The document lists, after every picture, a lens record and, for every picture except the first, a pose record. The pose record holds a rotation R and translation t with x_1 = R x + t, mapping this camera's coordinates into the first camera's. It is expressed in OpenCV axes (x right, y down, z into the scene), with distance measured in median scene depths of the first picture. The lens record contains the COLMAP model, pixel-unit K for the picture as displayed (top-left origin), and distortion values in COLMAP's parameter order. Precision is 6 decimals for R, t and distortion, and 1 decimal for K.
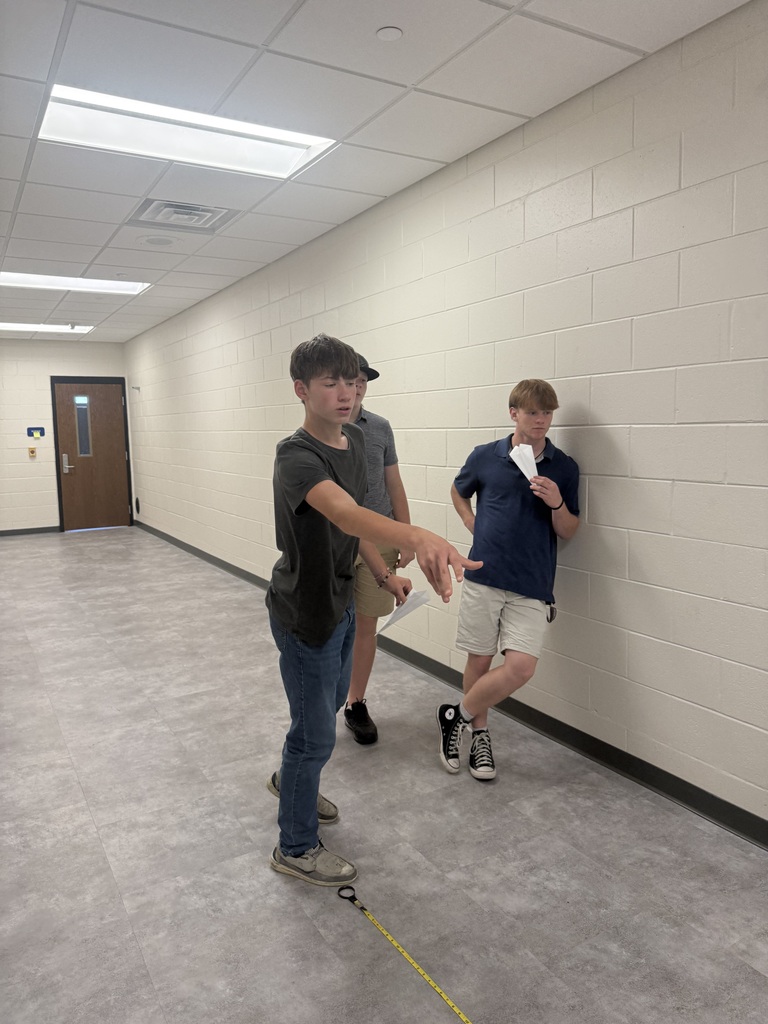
lens RADIAL K [[731.6, 0, 383.2], [0, 731.6, 497.8], [0, 0, 1]] dist [0.037324, -0.043750]
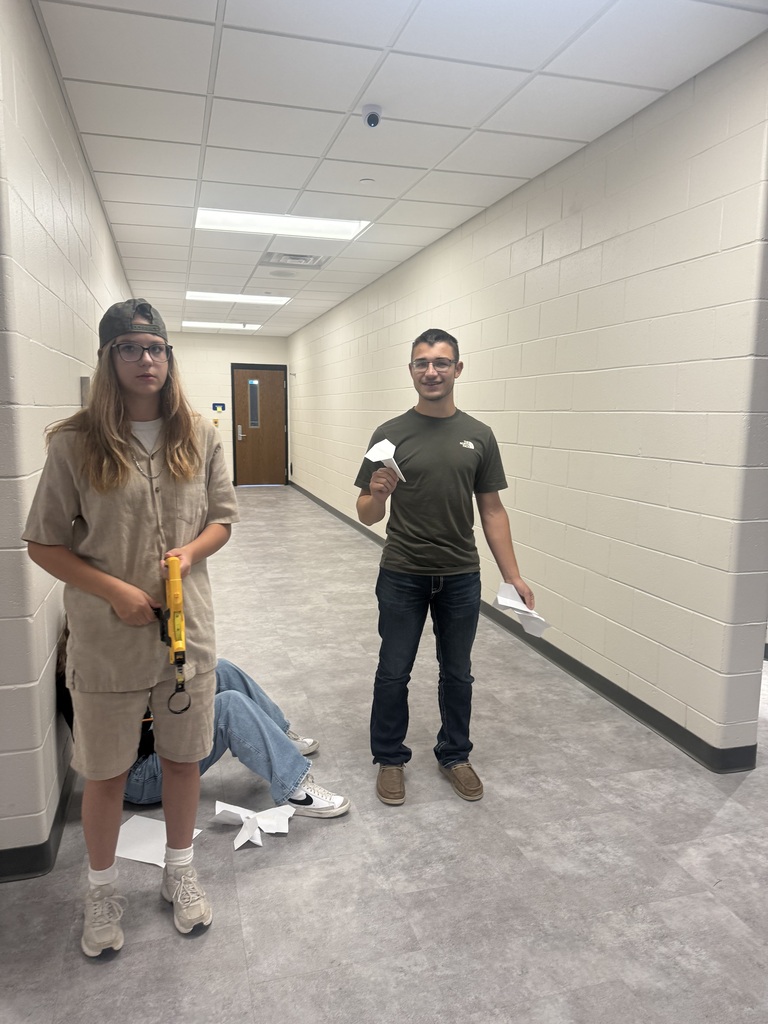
lens RADIAL K [[731.6, 0, 379.0], [0, 731.6, 523.9], [0, 0, 1]] dist [0.037324, -0.043750]
pose [[0.966145, 0.073292, -0.247372, 0.222479], [-0.059900, 0.996324, 0.061243, 0.032835], [0.250952, -0.044352, 0.966983, -0.305659]]
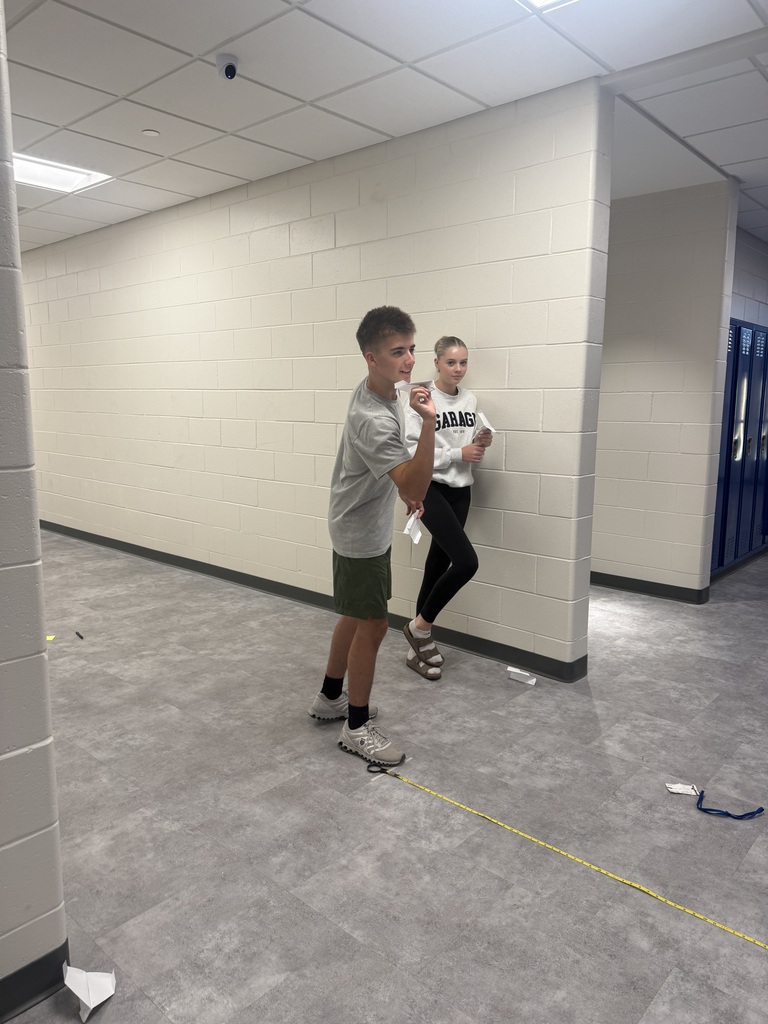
lens RADIAL K [[731.6, 0, 400.8], [0, 731.6, 518.5], [0, 0, 1]] dist [0.037324, -0.043750]
pose [[0.949439, -0.021590, 0.313208, 0.002239], [0.003791, 0.998348, 0.057327, 0.046586], [-0.313929, -0.053241, 0.947953, -0.298870]]
